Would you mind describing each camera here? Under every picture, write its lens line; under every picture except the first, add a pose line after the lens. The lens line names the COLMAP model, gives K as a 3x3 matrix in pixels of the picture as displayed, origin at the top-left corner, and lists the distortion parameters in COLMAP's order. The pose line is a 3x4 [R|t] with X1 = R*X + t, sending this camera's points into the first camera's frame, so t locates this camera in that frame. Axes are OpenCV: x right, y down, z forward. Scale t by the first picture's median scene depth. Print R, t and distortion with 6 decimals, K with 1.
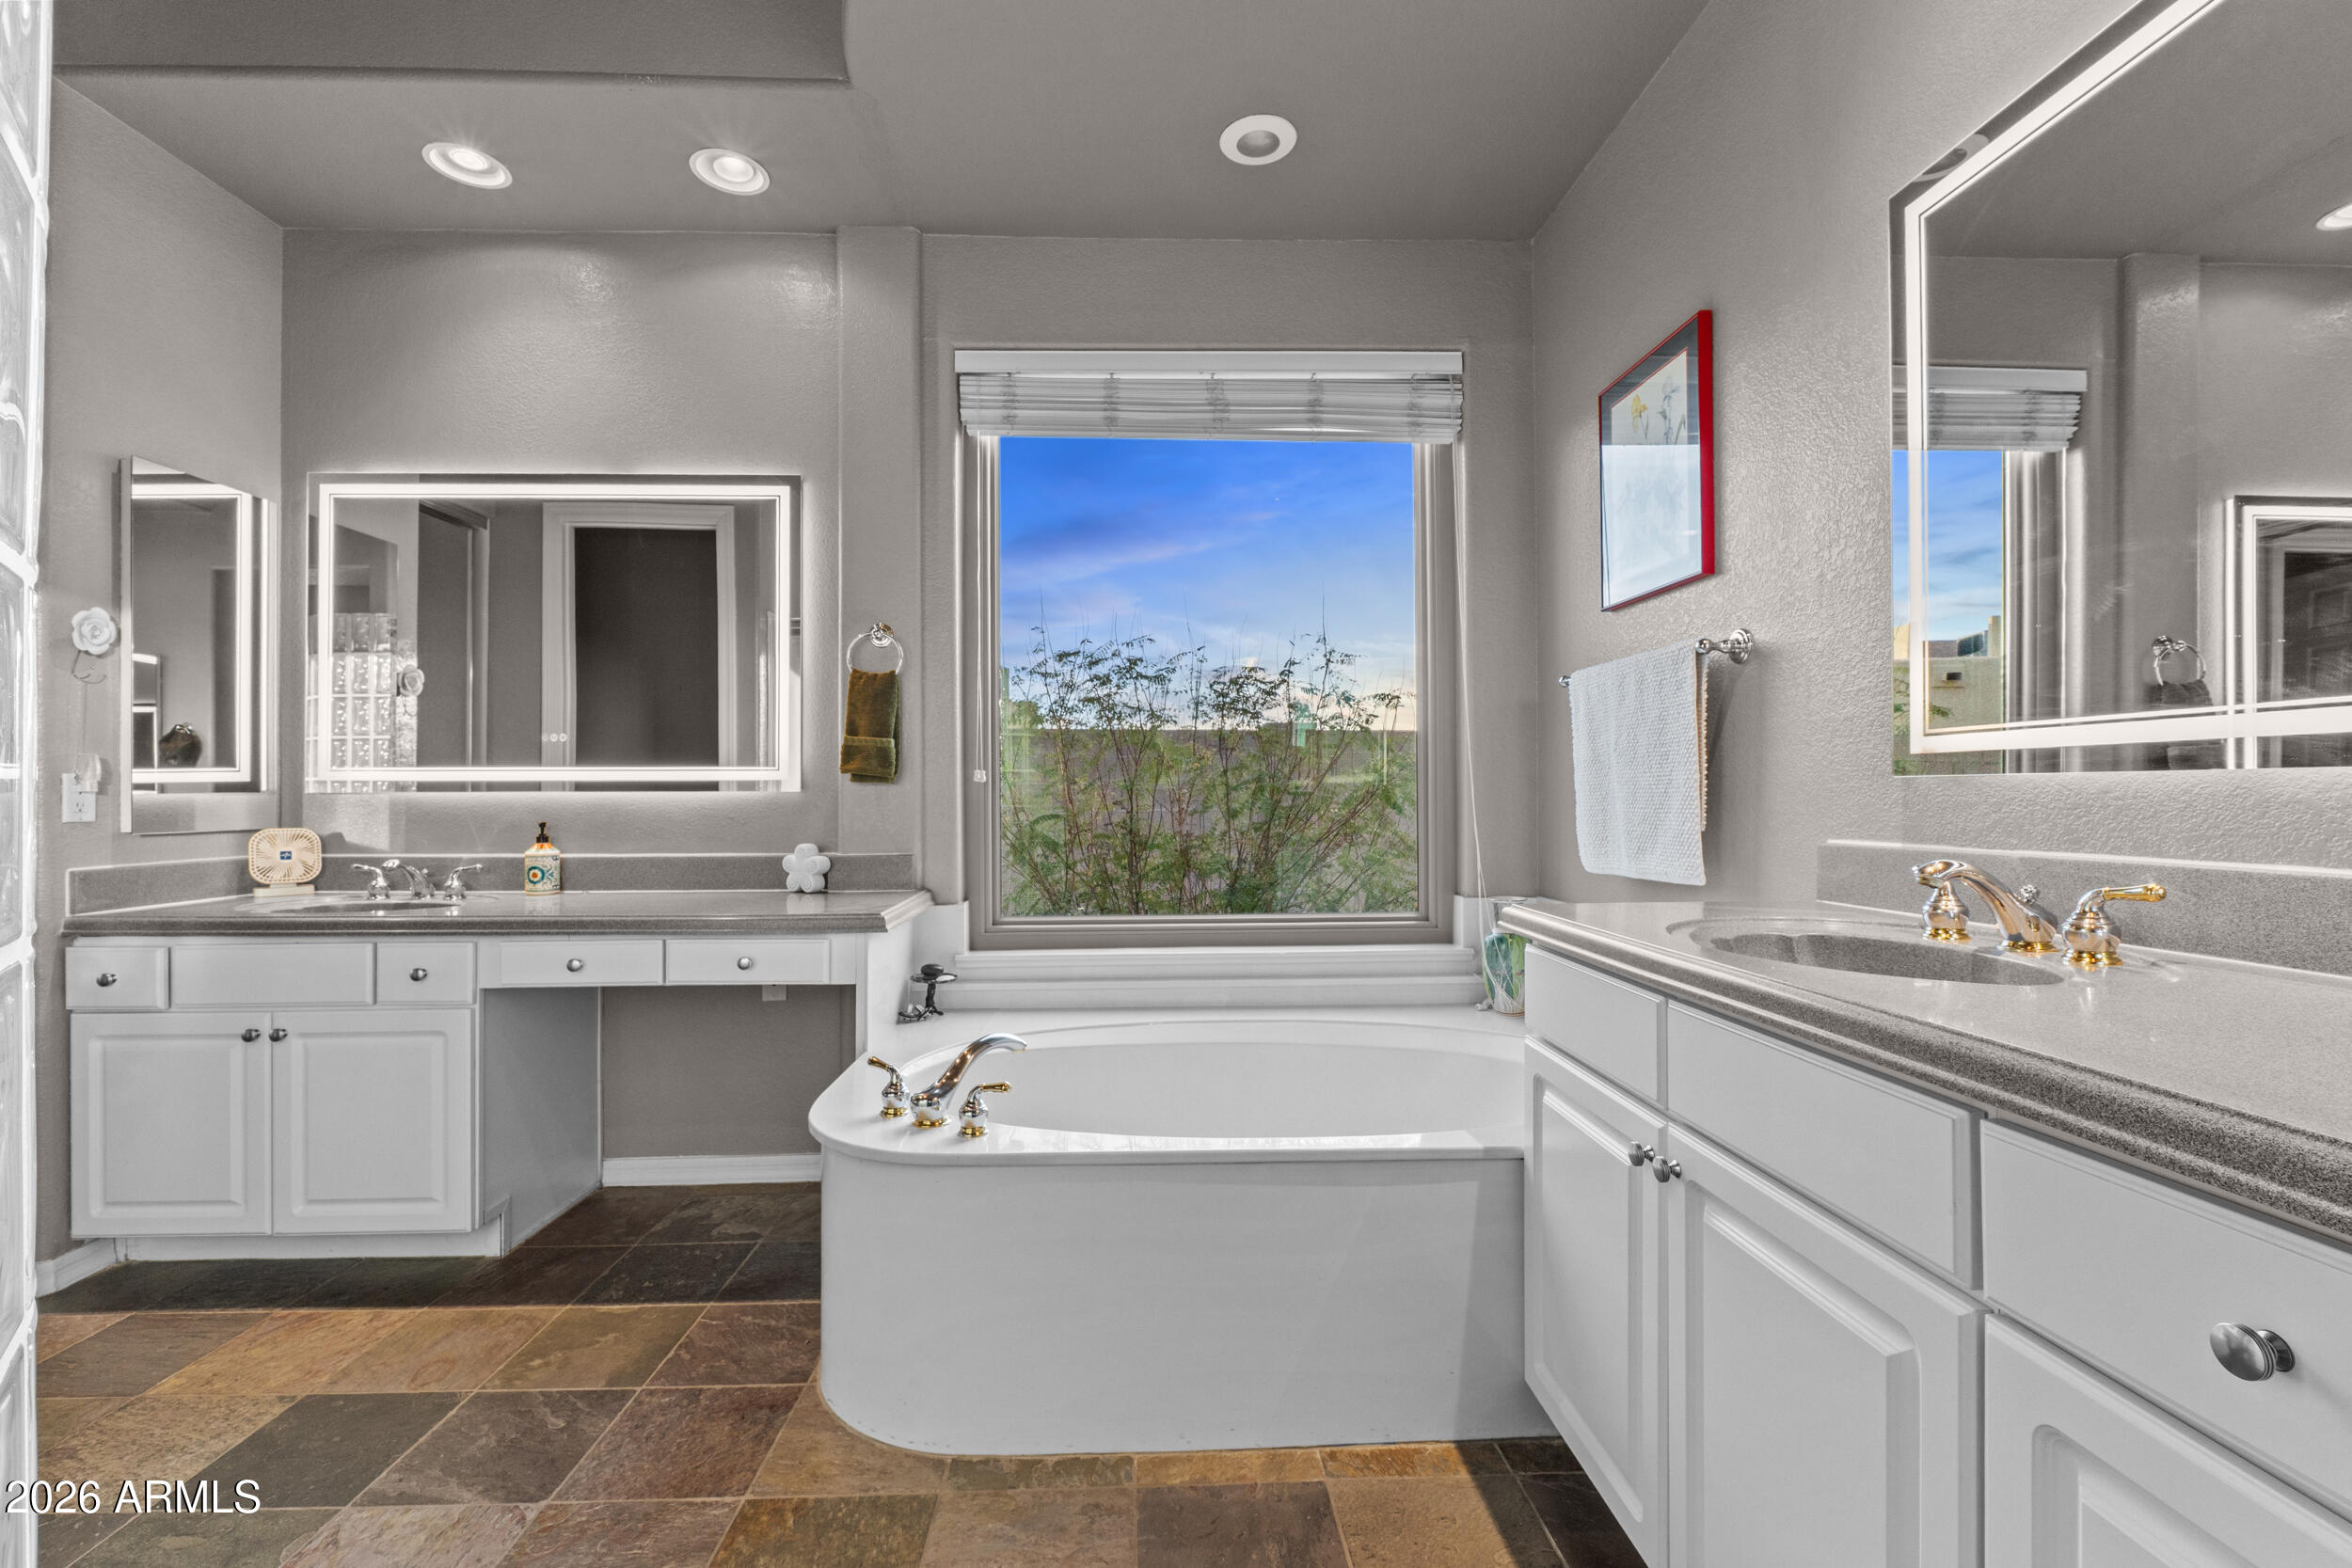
lens RADIAL K [[1005.4, 0, 1176.0], [0, 1005.4, 784.0], [0, 0, 1]] dist [-0.004689, -0.000818]
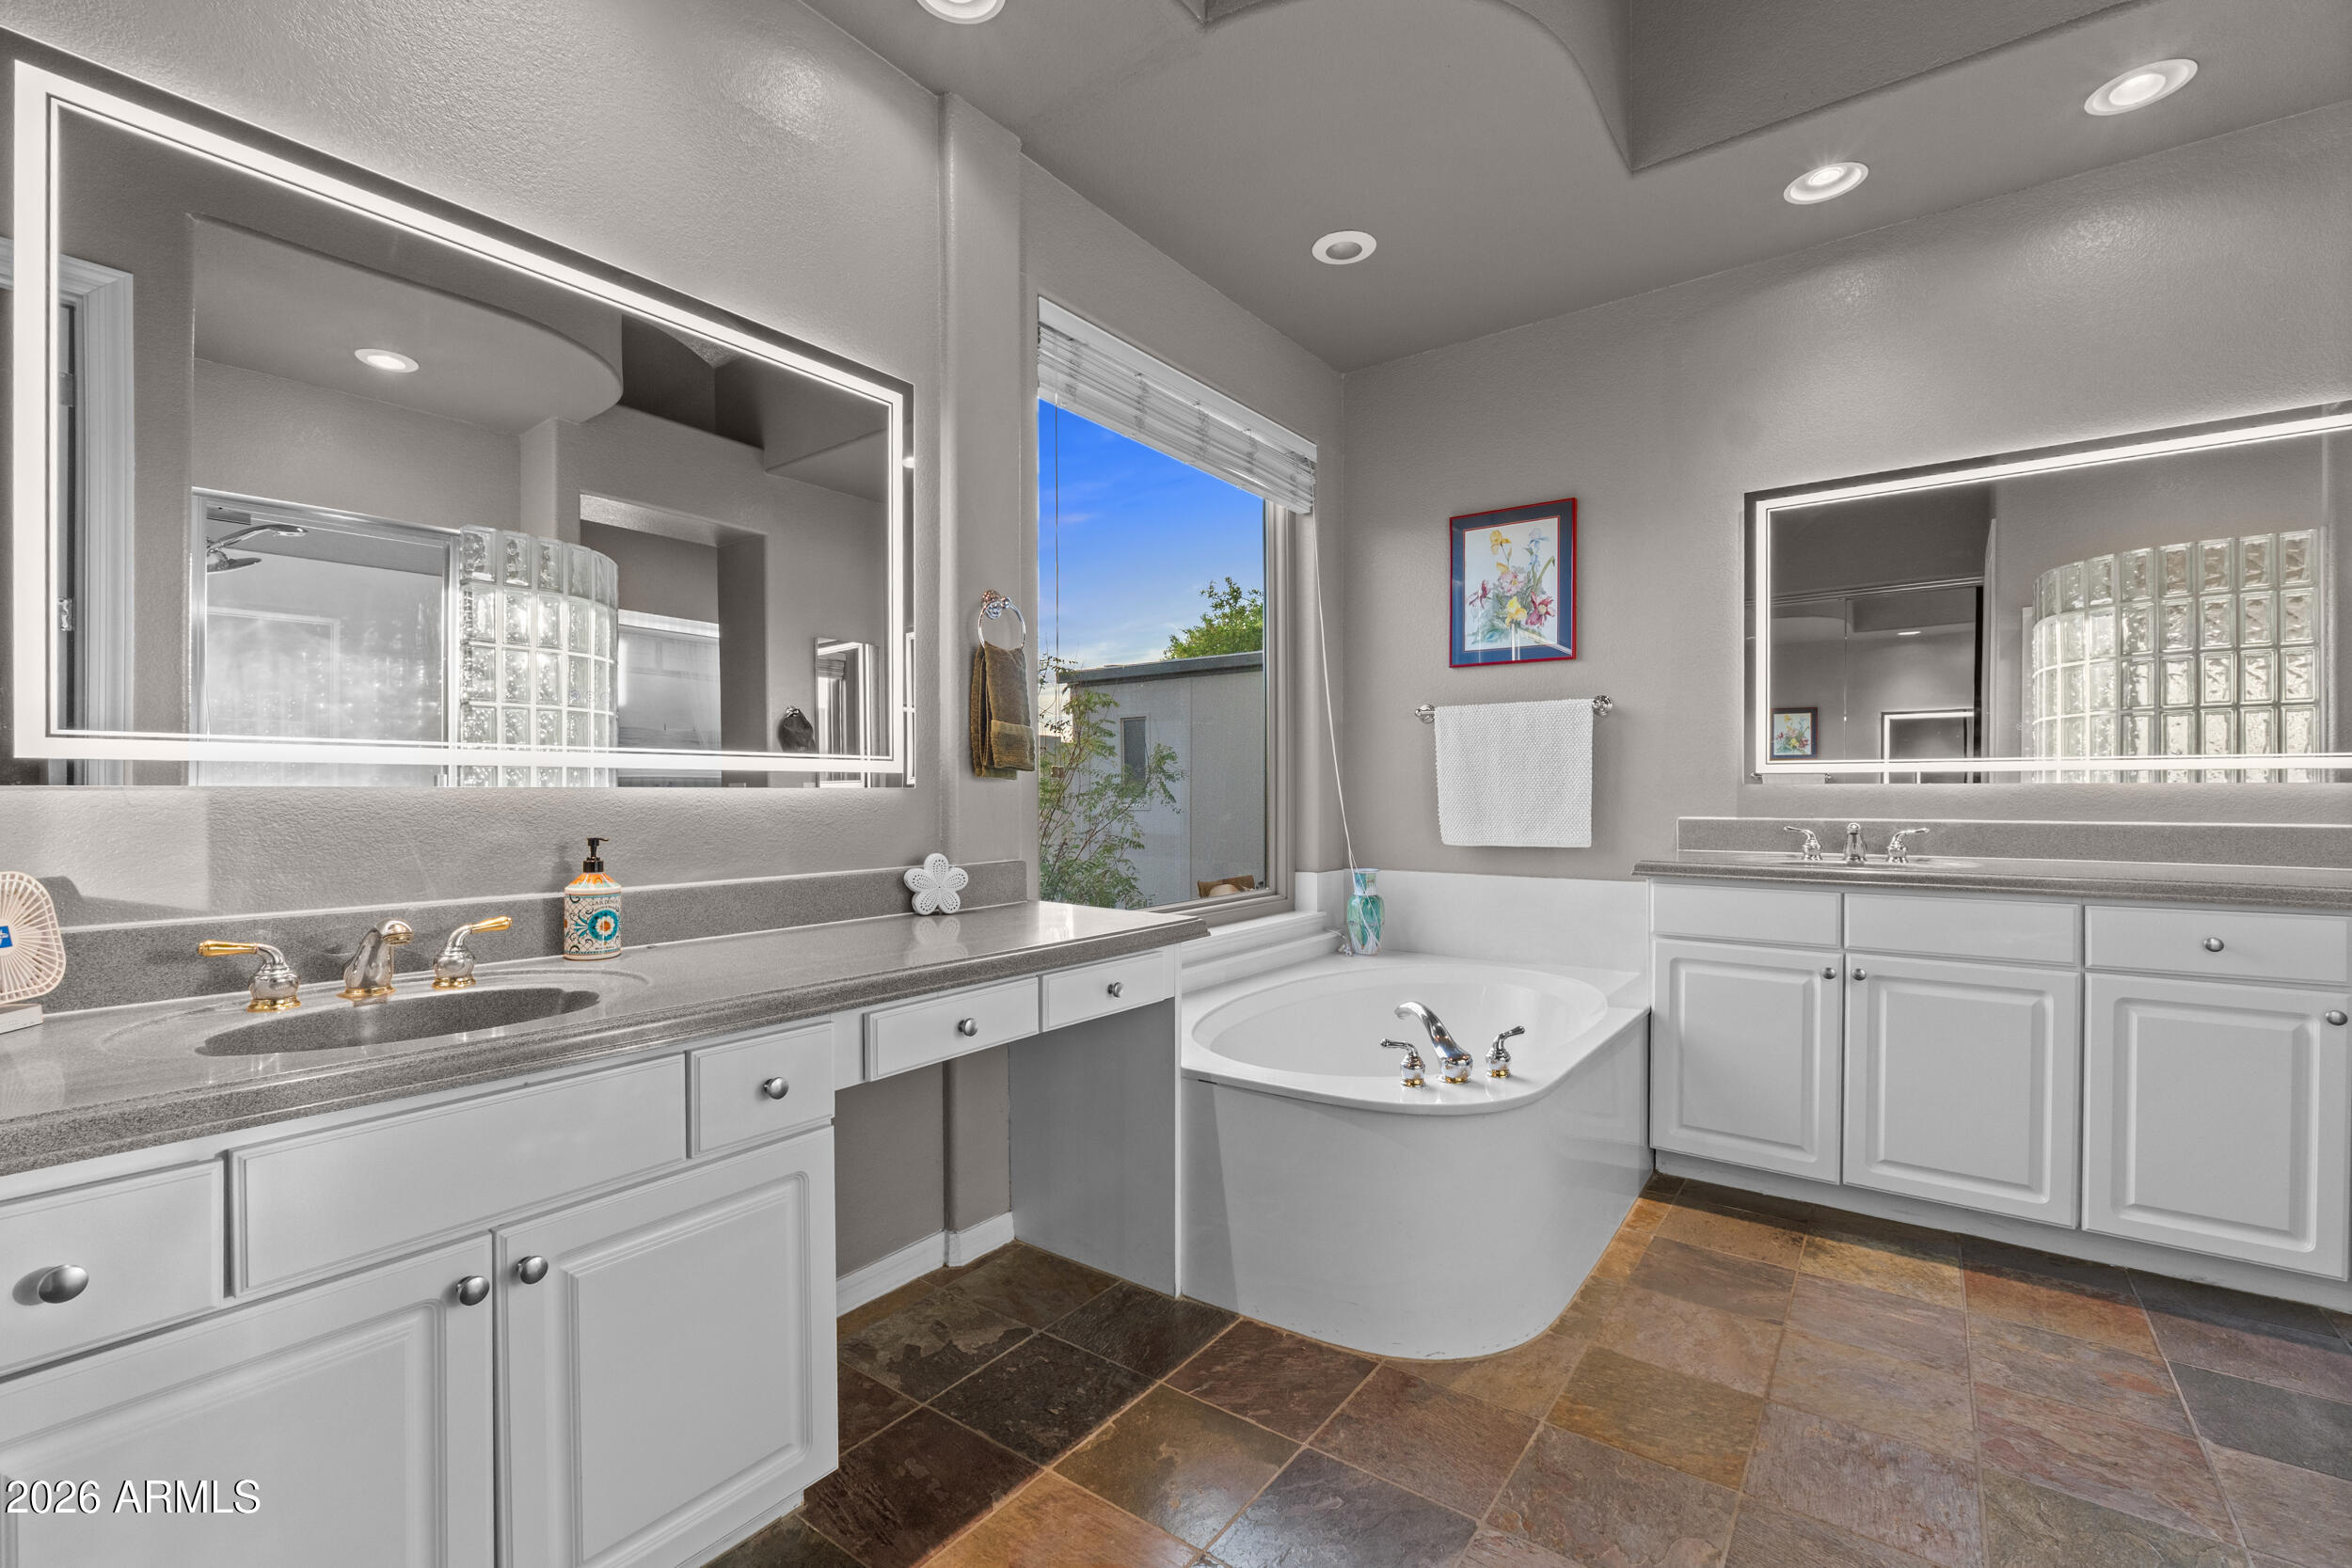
lens RADIAL K [[1018.1, 0, 1170.9], [0, 1018.1, 789.5], [0, 0, 1]] dist [-0.005438, -0.000140]
pose [[0.624948, 0.001751, 0.780664, -1.061343], [-0.009819, 0.999936, 0.005618, 0.002857], [-0.780605, -0.011176, 0.624925, 0.418933]]
